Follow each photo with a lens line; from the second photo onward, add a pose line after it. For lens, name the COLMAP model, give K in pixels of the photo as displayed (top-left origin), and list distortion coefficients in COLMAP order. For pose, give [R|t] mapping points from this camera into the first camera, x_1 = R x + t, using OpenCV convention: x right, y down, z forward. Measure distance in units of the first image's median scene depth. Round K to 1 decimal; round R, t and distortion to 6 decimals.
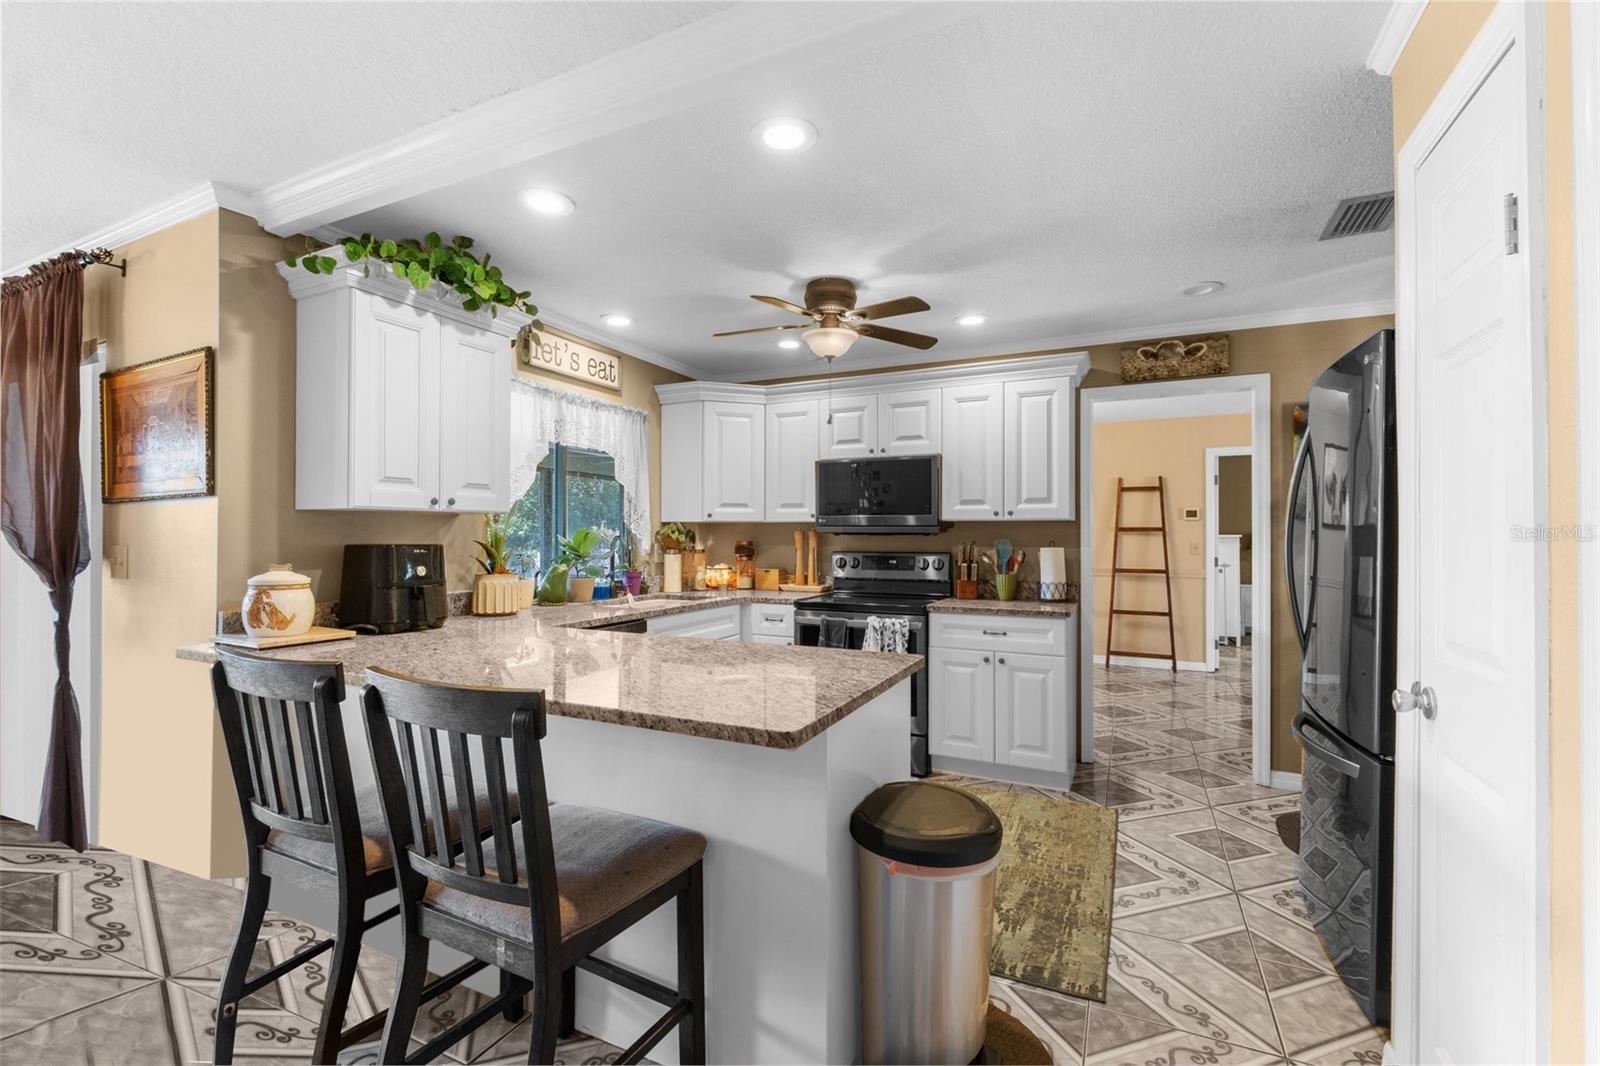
lens RADIAL K [[688.1, 0, 791.5], [0, 688.1, 529.3], [0, 0, 1]] dist [0.000737, -0.003976]
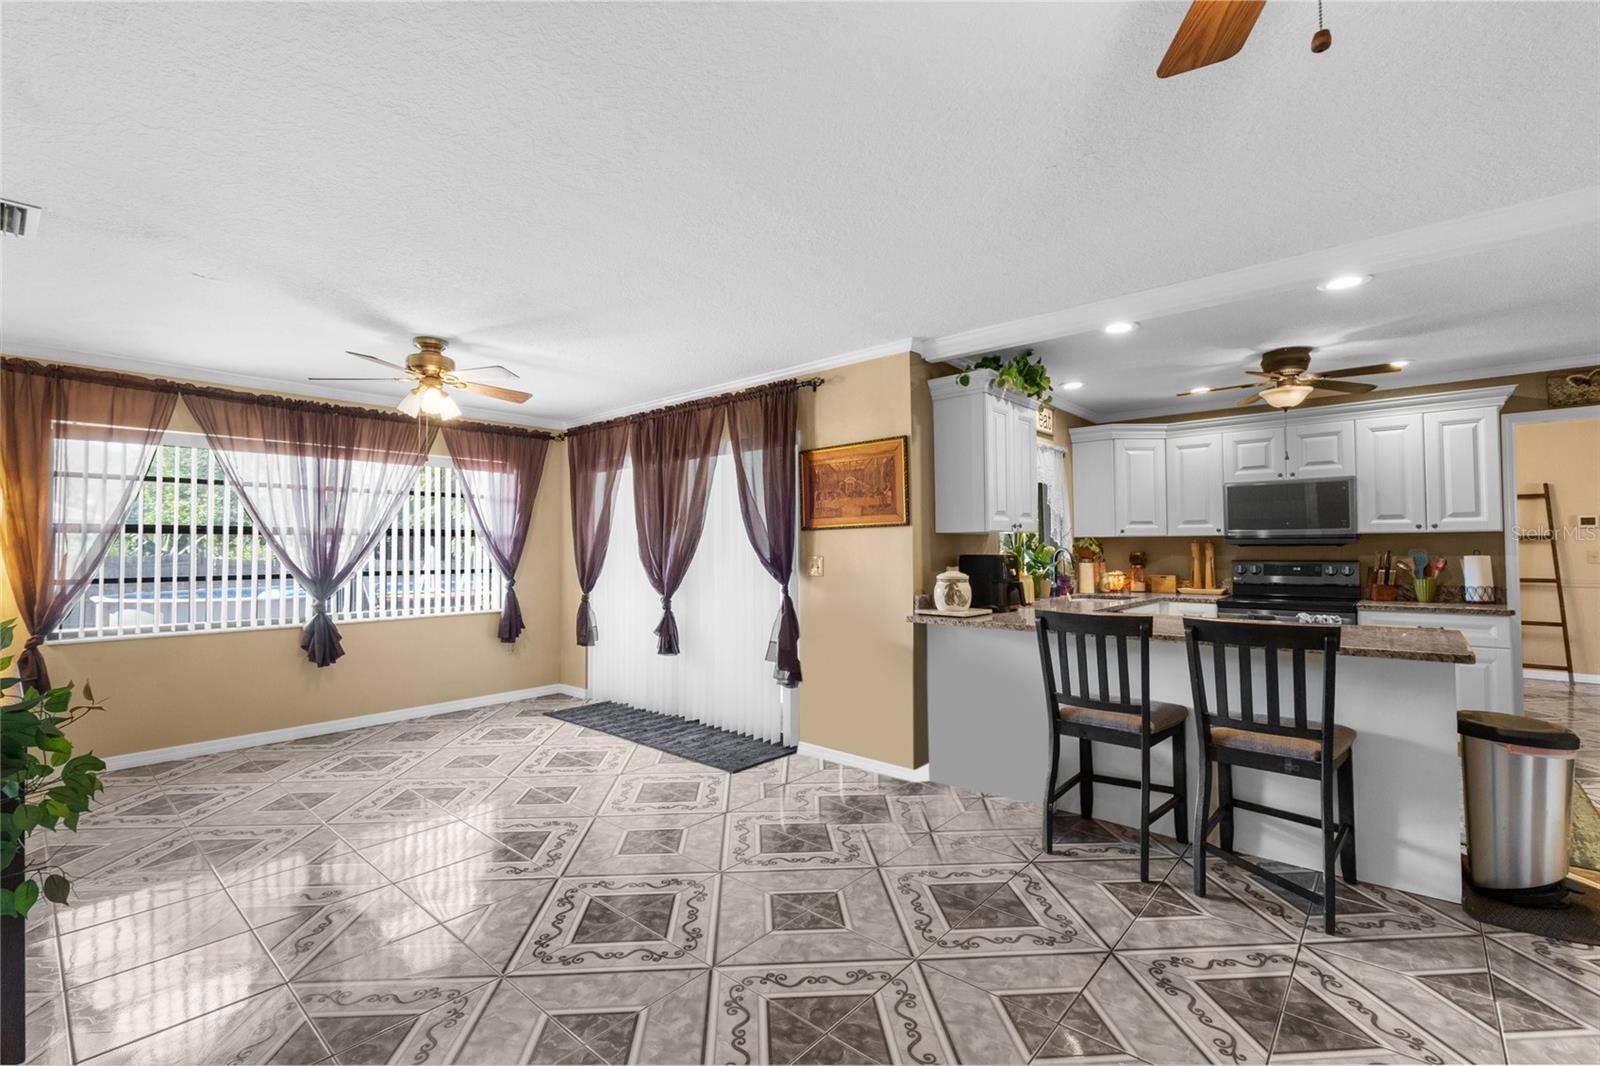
lens RADIAL K [[695.2, 0, 790.9], [0, 695.2, 531.4], [0, 0, 1]] dist [0.010501, -0.007699]
pose [[0.963517, -0.014692, -0.267243, -0.399396], [0.010678, 0.999807, -0.016465, -0.006519], [0.267433, 0.013011, 0.963489, -0.406614]]
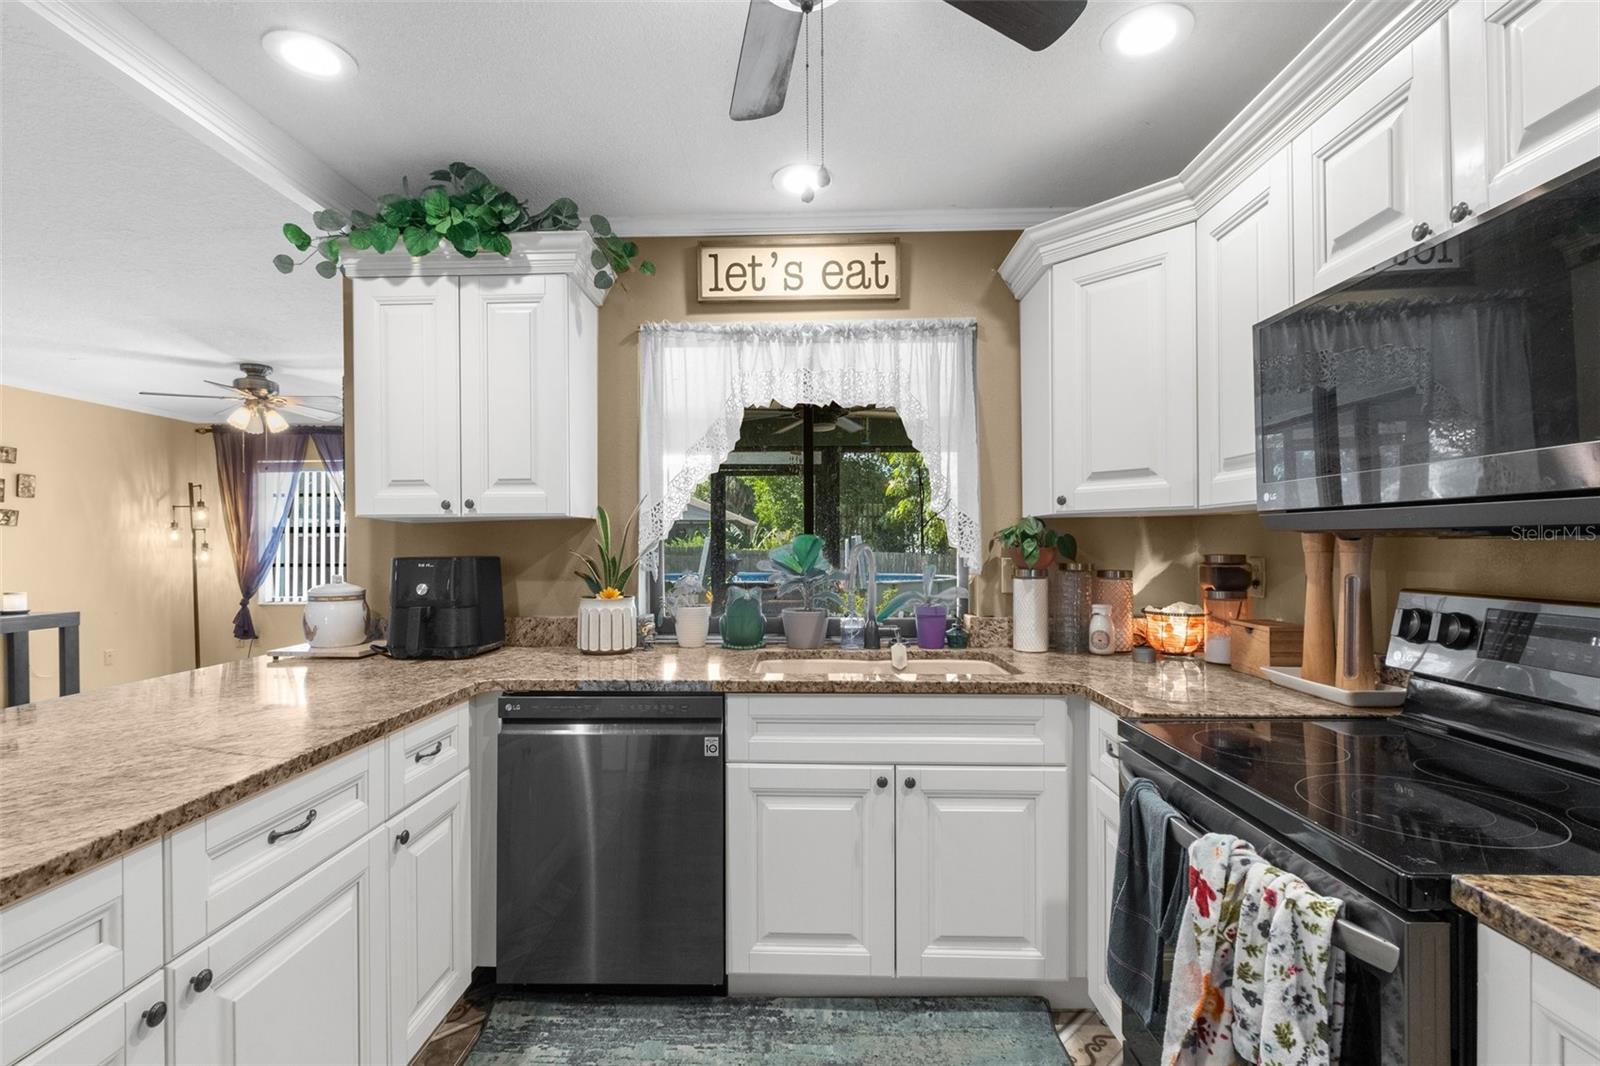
lens RADIAL K [[726.6, 0, 776.2], [0, 726.6, 544.3], [0, 0, 1]] dist [0.008410, -0.008945]
pose [[0.403881, -0.004403, -0.914801, 0.291223], [0.014589, 0.999892, 0.001628, 0.007252], [0.914695, -0.014003, 0.403901, 0.677252]]
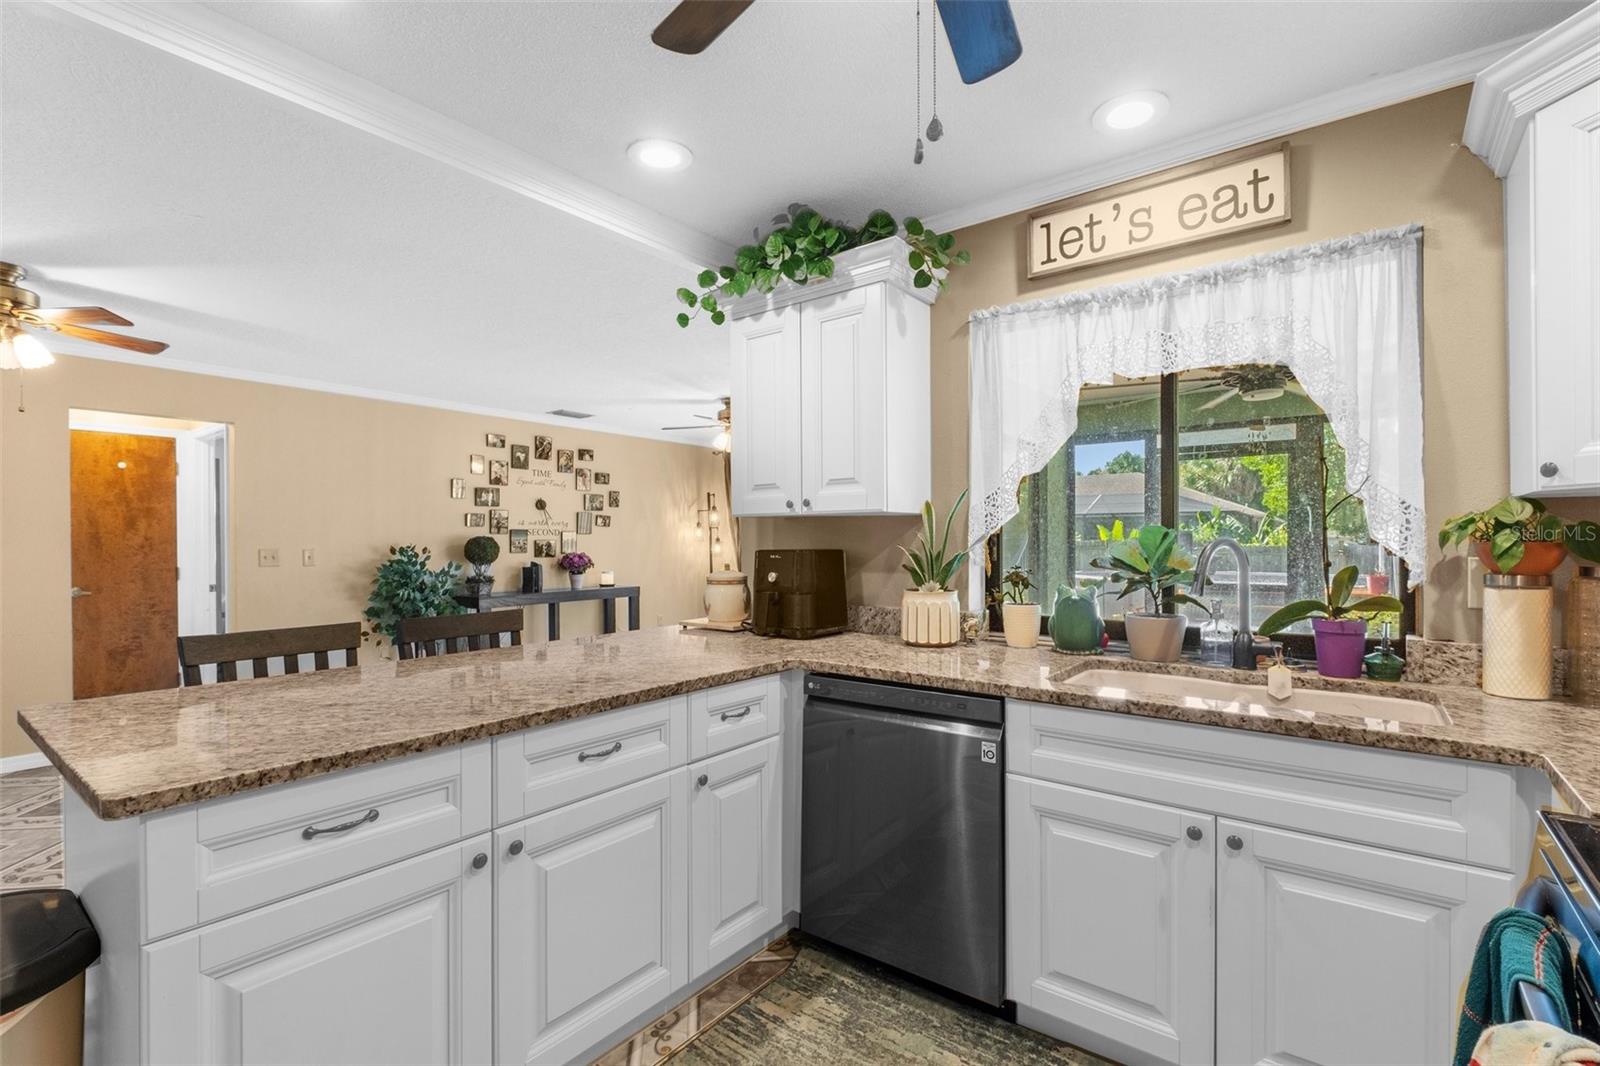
lens RADIAL K [[714.3, 0, 788.1], [0, 714.3, 542.1], [0, 0, 1]] dist [0.009962, -0.008670]
pose [[-0.203998, 0.000365, -0.978971, 0.296632], [0.014392, 0.999893, -0.002626, 0.009231], [0.978865, -0.014625, -0.203982, 0.802513]]
